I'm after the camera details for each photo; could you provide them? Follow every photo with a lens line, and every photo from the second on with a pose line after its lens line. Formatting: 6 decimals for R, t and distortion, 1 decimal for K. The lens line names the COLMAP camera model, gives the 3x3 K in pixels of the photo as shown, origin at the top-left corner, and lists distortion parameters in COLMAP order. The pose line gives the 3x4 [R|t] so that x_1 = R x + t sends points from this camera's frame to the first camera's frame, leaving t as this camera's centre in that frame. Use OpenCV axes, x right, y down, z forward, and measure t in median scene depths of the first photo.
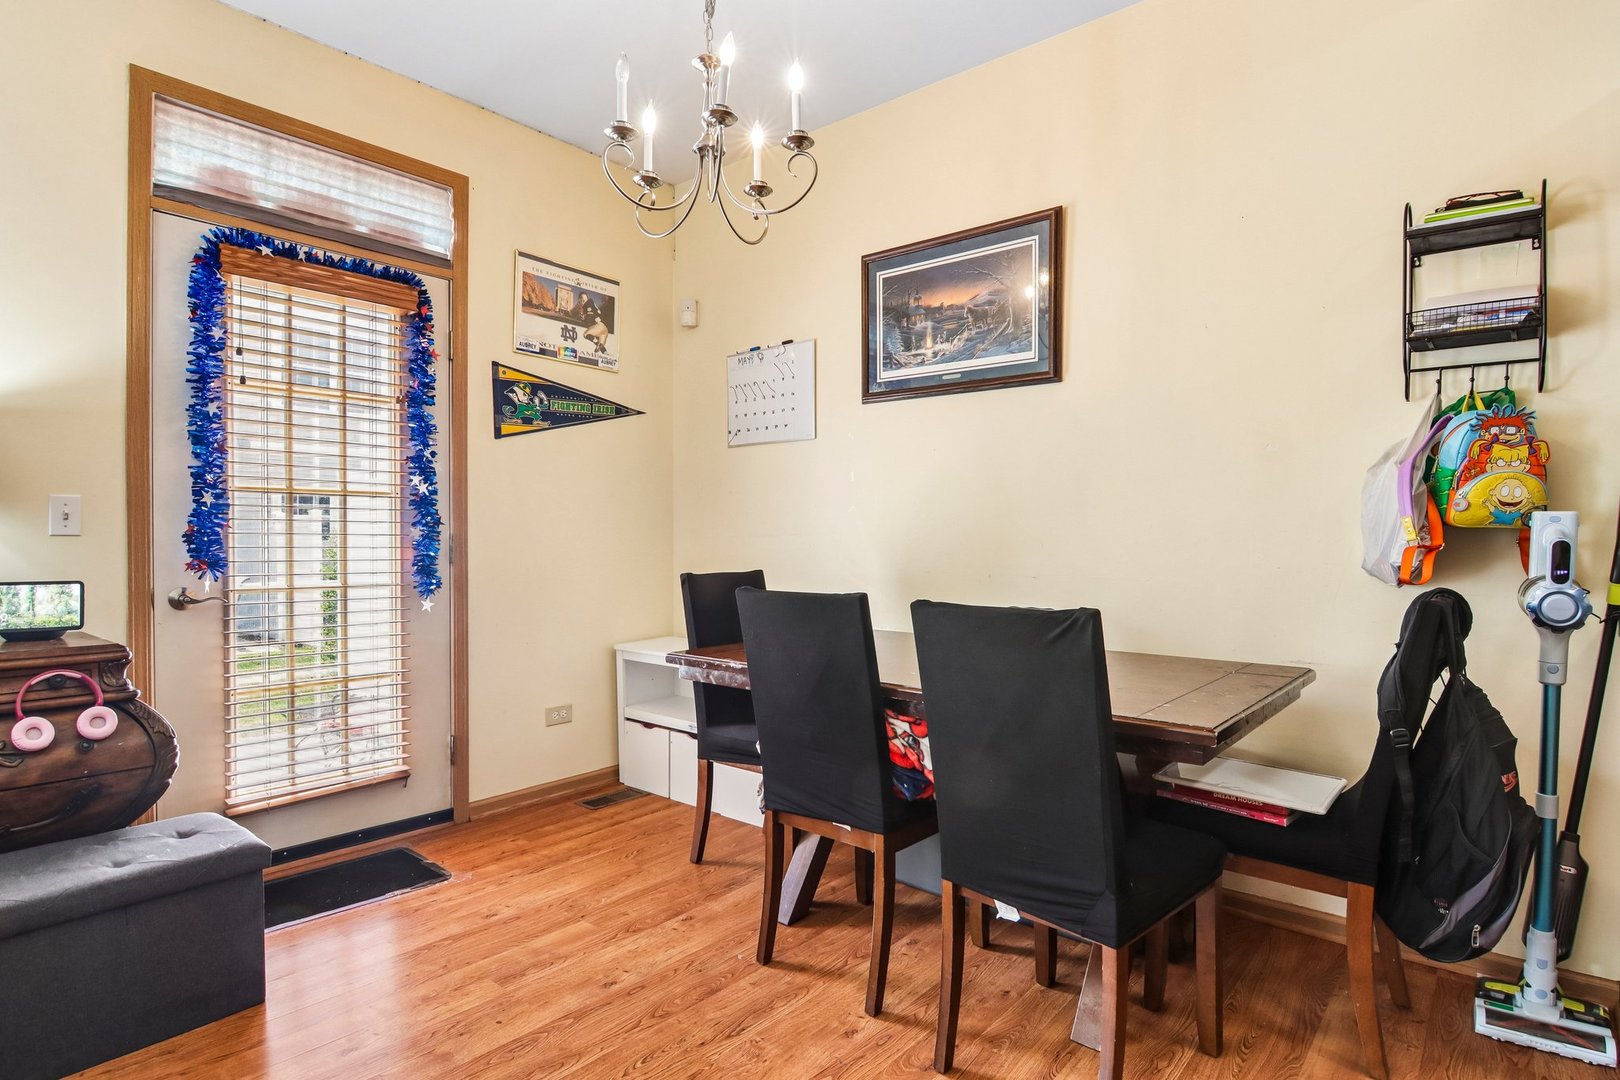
lens RADIAL K [[846.3, 0, 813.6], [0, 846.3, 548.0], [0, 0, 1]] dist [0.000893, -0.015212]
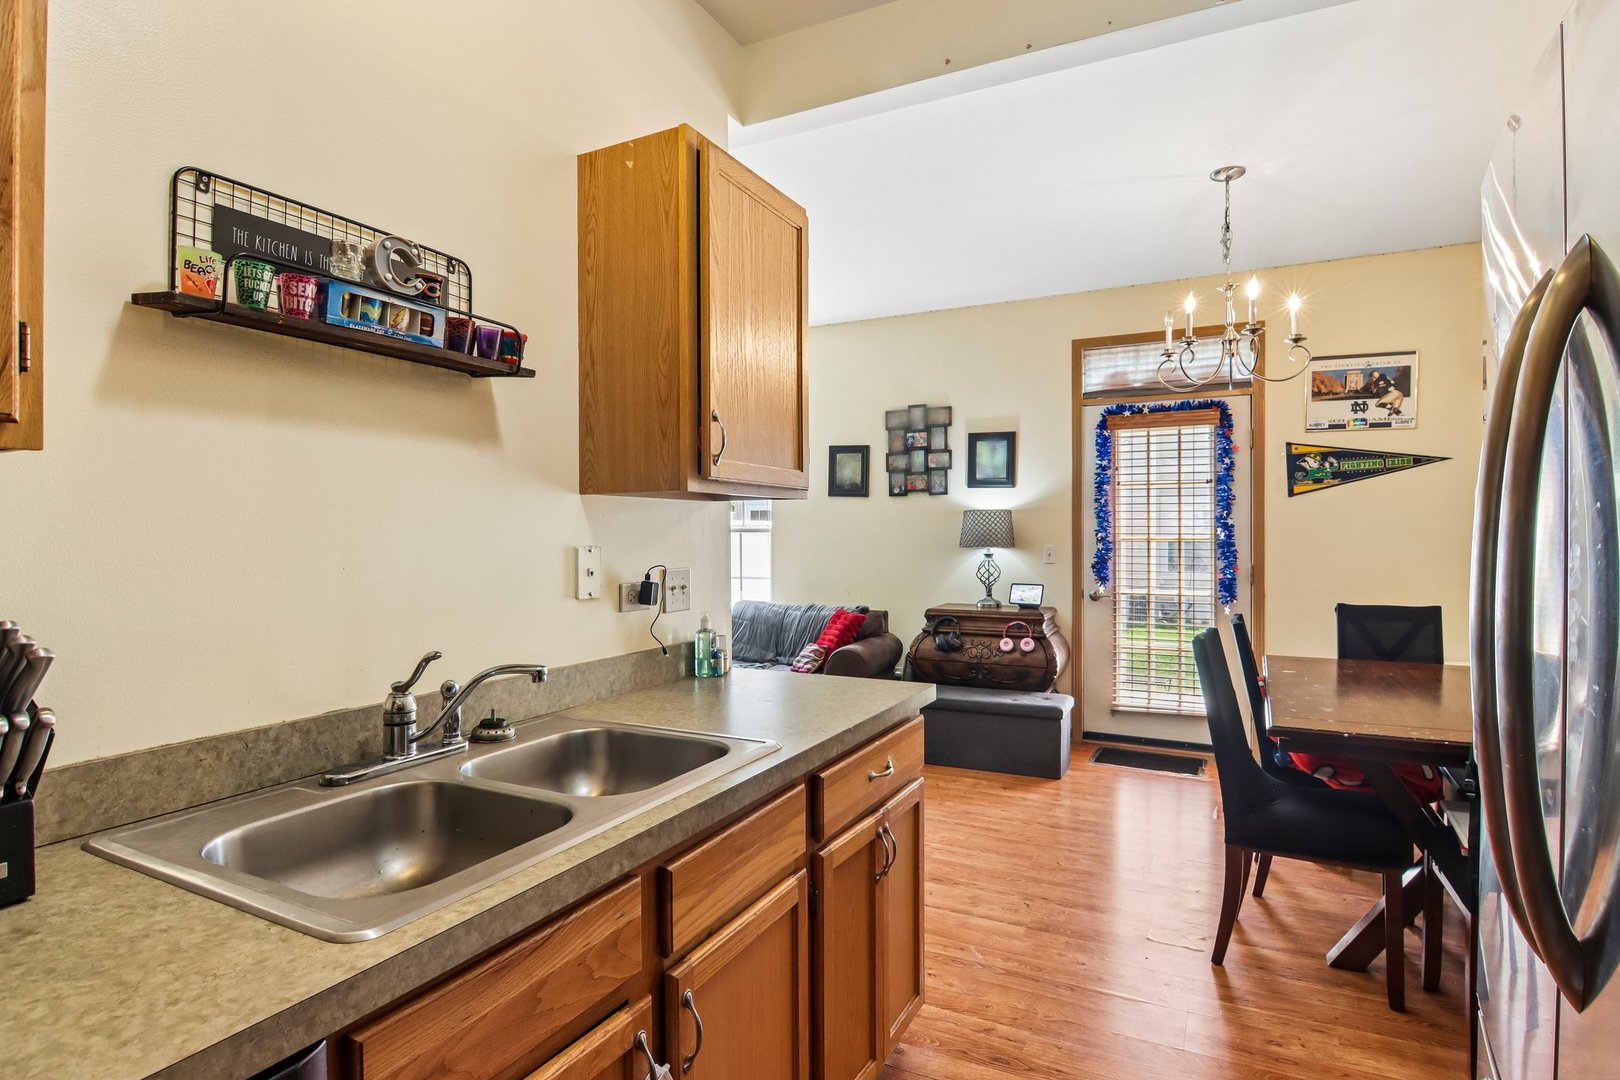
lens RADIAL K [[839.7, 0, 811.9], [0, 839.7, 530.3], [0, 0, 1]] dist [0.000501, -0.016043]
pose [[0.222244, -0.003223, -0.974986, 0.952129], [-0.007951, 0.999955, -0.005118, -0.071622], [0.974959, 0.008890, 0.222208, -0.095428]]
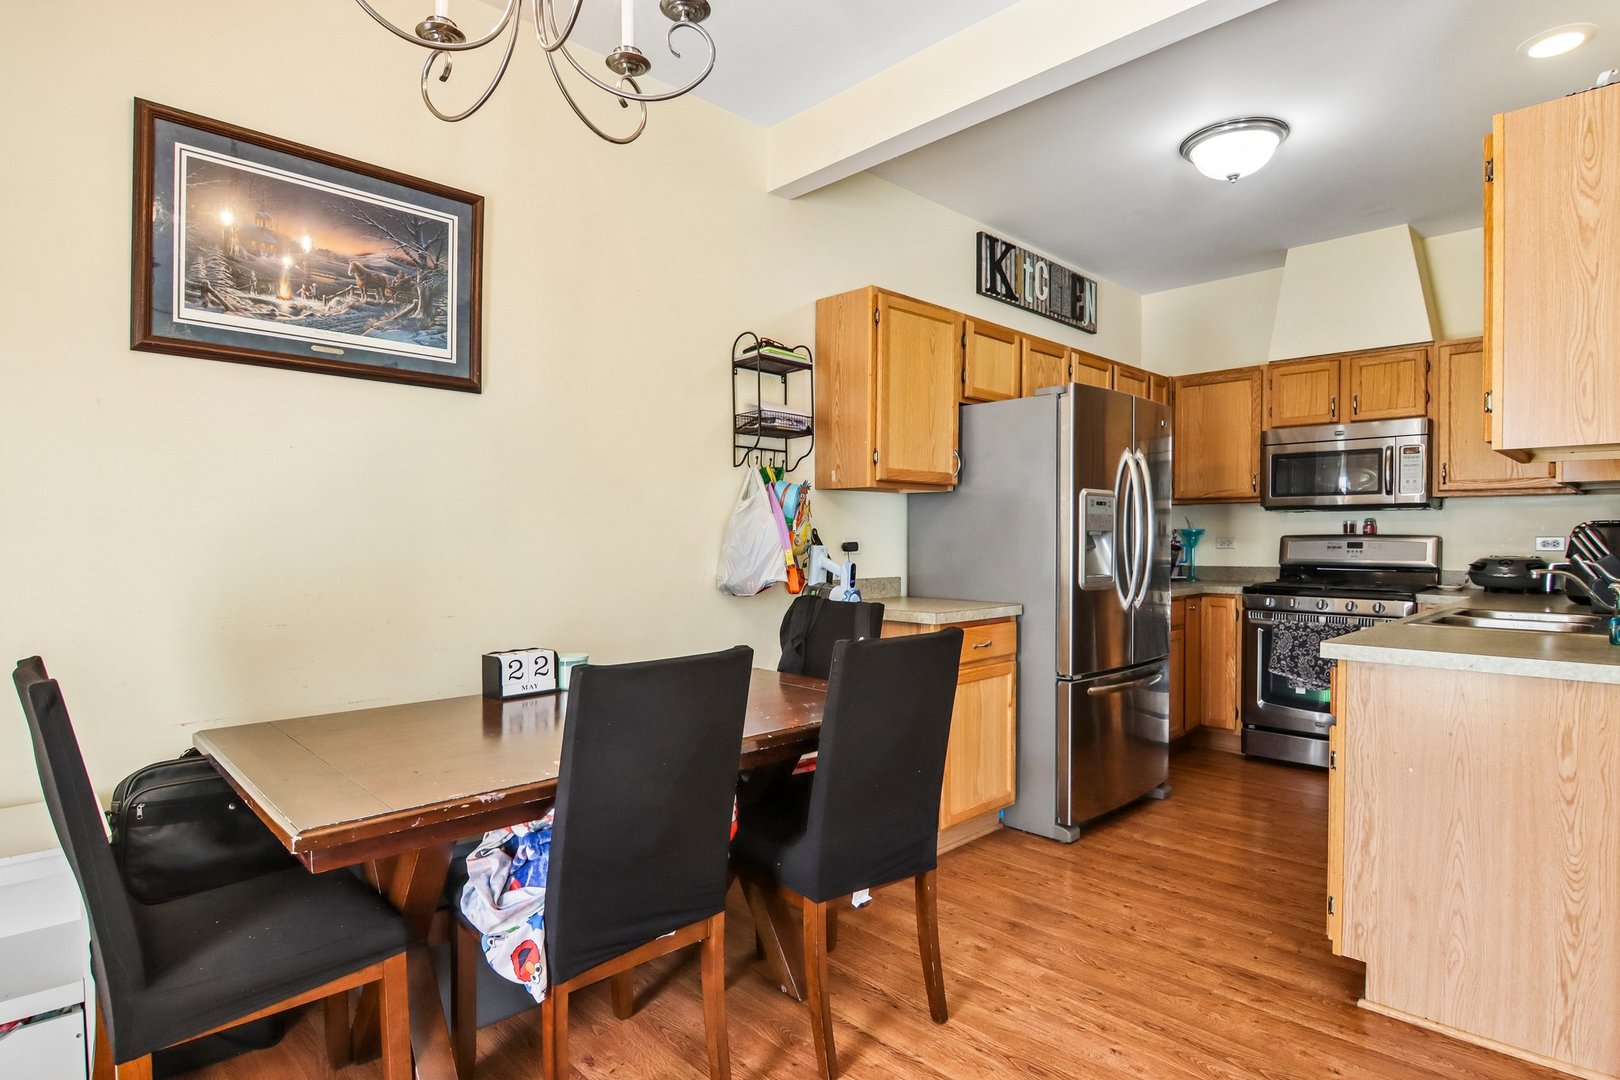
lens RADIAL K [[846.3, 0, 813.6], [0, 846.3, 548.0], [0, 0, 1]] dist [0.000893, -0.015212]
pose [[0.094347, -0.016160, 0.995408, -0.555825], [0.013479, 0.999797, 0.014954, -0.042176], [-0.995448, 0.012006, 0.094546, 0.561573]]
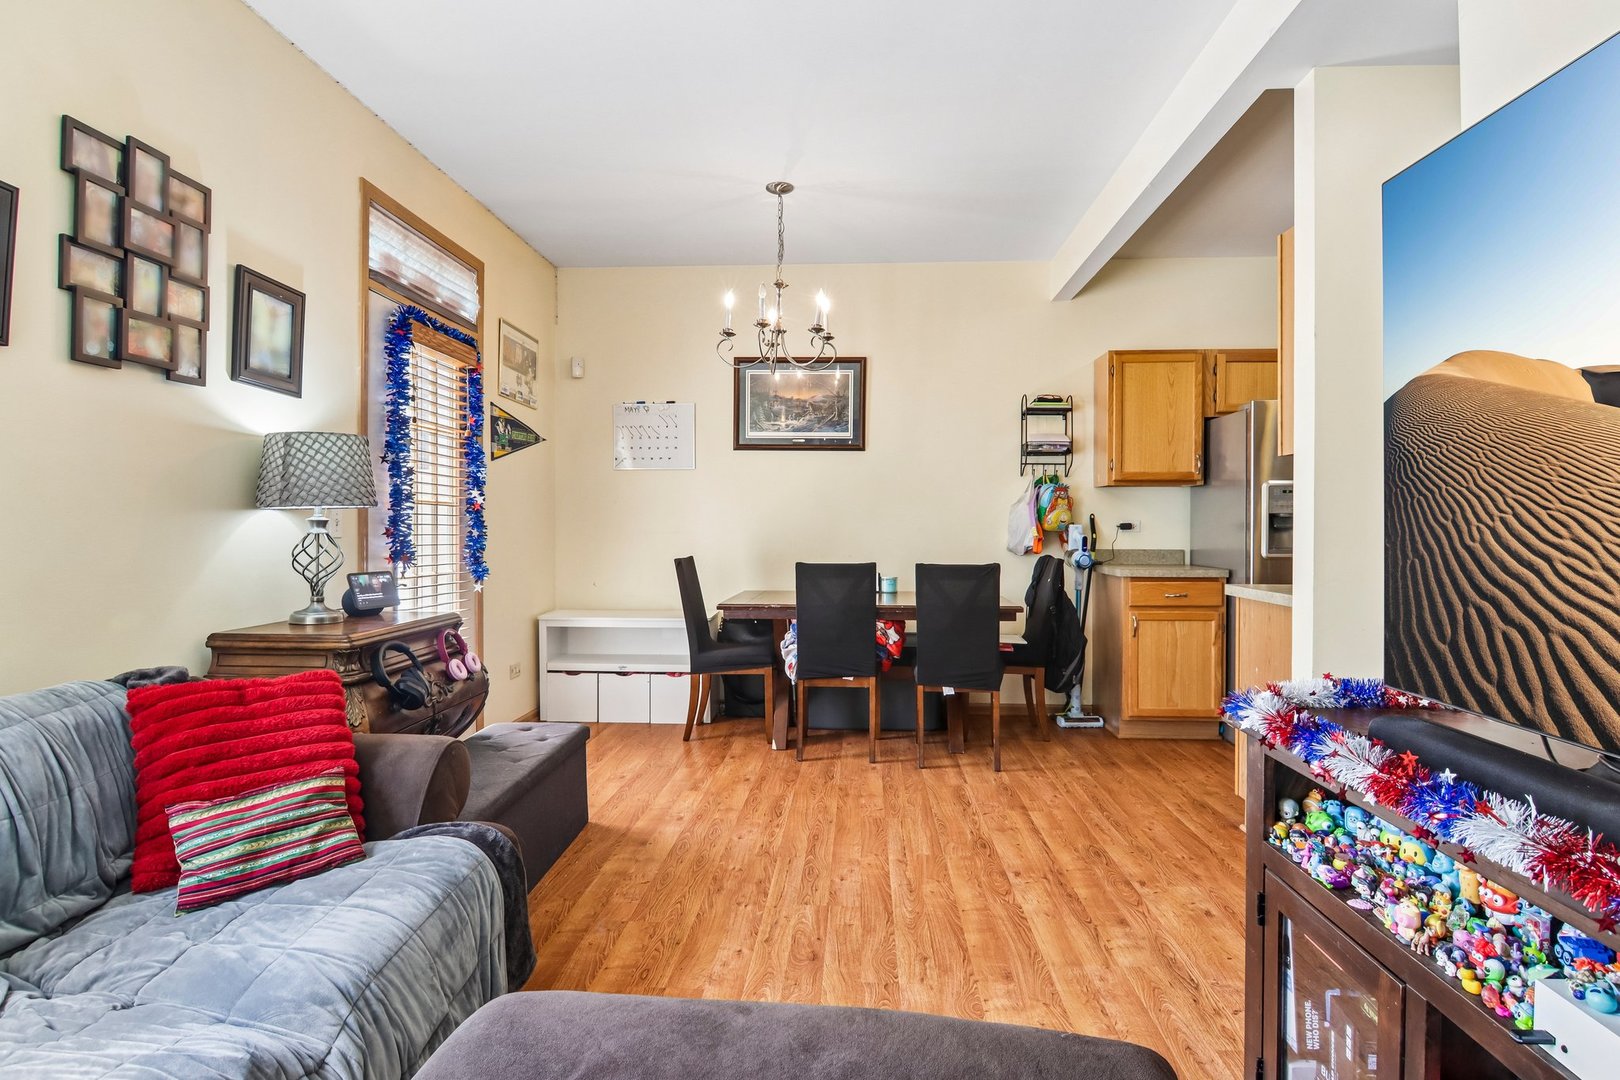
lens RADIAL K [[839.7, 0, 811.9], [0, 839.7, 530.3], [0, 0, 1]] dist [0.000501, -0.016043]
pose [[0.801470, -0.002539, 0.598030, -0.896977], [0.007523, 0.999955, -0.005836, -0.011206], [-0.597988, 0.009176, 0.801453, -0.407353]]
